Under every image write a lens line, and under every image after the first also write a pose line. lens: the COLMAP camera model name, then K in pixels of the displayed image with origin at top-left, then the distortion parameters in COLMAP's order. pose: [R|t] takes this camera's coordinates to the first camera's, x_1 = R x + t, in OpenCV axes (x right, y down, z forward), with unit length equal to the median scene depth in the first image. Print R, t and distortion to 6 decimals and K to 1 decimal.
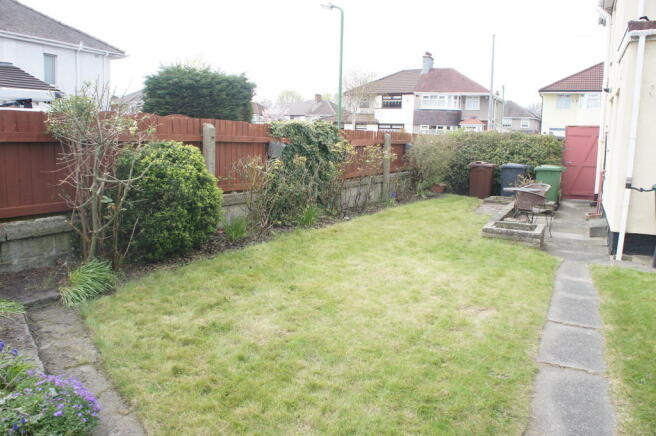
lens RADIAL K [[523.7, 0, 328.0], [0, 523.7, 218.0], [0, 0, 1]] dist [-0.179229, 0.121212]
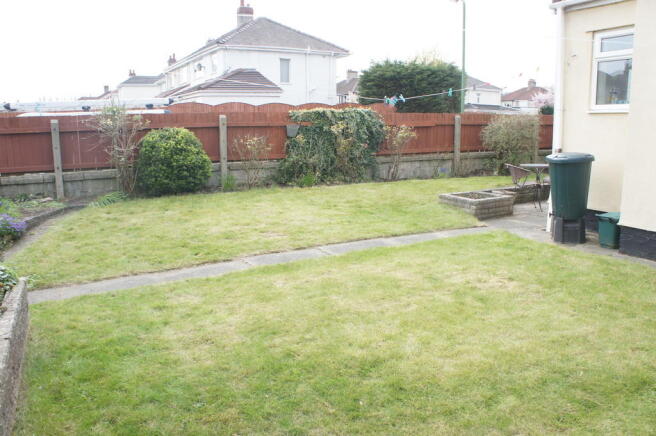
lens RADIAL K [[523.7, 0, 328.0], [0, 523.7, 218.0], [0, 0, 1]] dist [-0.179229, 0.121212]
pose [[0.835979, 0.066528, -0.544714, 0.268980], [-0.052477, 0.997767, 0.041324, 0.013436], [0.546247, -0.005961, 0.837603, -0.038237]]
